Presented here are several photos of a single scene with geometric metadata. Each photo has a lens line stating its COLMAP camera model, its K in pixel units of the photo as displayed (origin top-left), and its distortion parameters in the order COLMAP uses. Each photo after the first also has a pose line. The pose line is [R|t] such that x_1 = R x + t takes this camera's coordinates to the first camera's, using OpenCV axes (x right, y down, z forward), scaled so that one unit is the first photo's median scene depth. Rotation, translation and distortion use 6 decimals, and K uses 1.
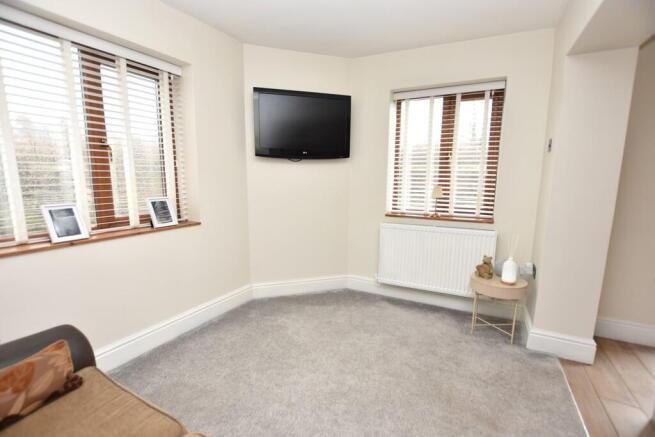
lens RADIAL K [[295.0, 0, 326.7], [0, 295.0, 223.3], [0, 0, 1]] dist [-0.045789, -0.000010]
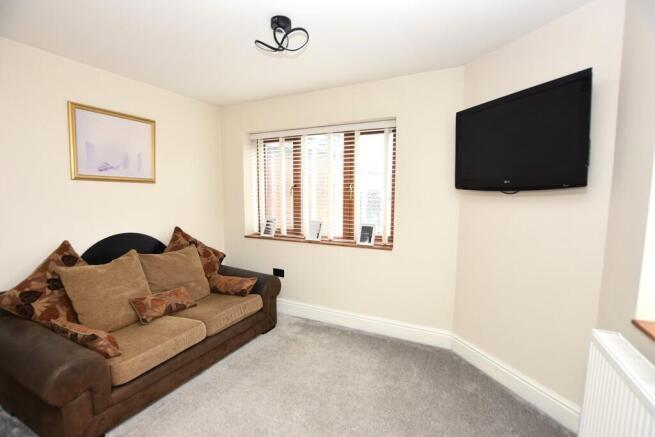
lens RADIAL K [[295.0, 0, 326.7], [0, 295.0, 223.3], [0, 0, 1]] dist [-0.045789, -0.000010]
pose [[0.031534, 0.097774, -0.994709, 0.615779], [-0.160949, 0.982713, 0.091493, -0.145906], [0.986459, 0.157213, 0.046726, 0.593774]]
